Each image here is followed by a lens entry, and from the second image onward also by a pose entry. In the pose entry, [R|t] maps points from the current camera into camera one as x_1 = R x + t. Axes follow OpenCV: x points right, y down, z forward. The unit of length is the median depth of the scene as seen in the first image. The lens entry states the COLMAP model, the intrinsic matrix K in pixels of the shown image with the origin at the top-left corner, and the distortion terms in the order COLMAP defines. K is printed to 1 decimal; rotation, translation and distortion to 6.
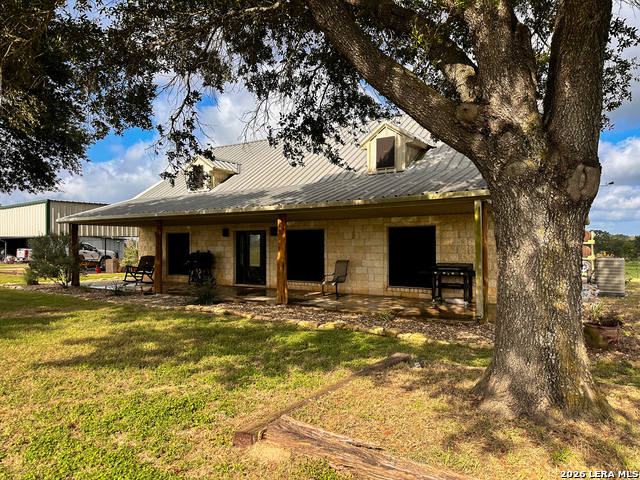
lens RADIAL K [[451.0, 0, 320.0], [0, 451.0, 240.0], [0, 0, 1]] dist [0.109624, -0.001805]
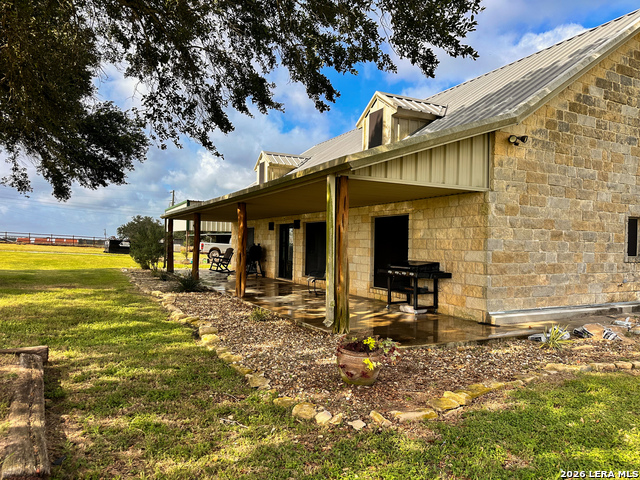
lens RADIAL K [[451.0, 0, 320.0], [0, 451.0, 240.0], [0, 0, 1]] dist [0.109624, -0.001805]
pose [[0.882405, 0.014322, -0.470272, 0.452608], [-0.015407, 0.999880, 0.001542, 0.014044], [0.470238, 0.005885, 0.882520, 0.204466]]
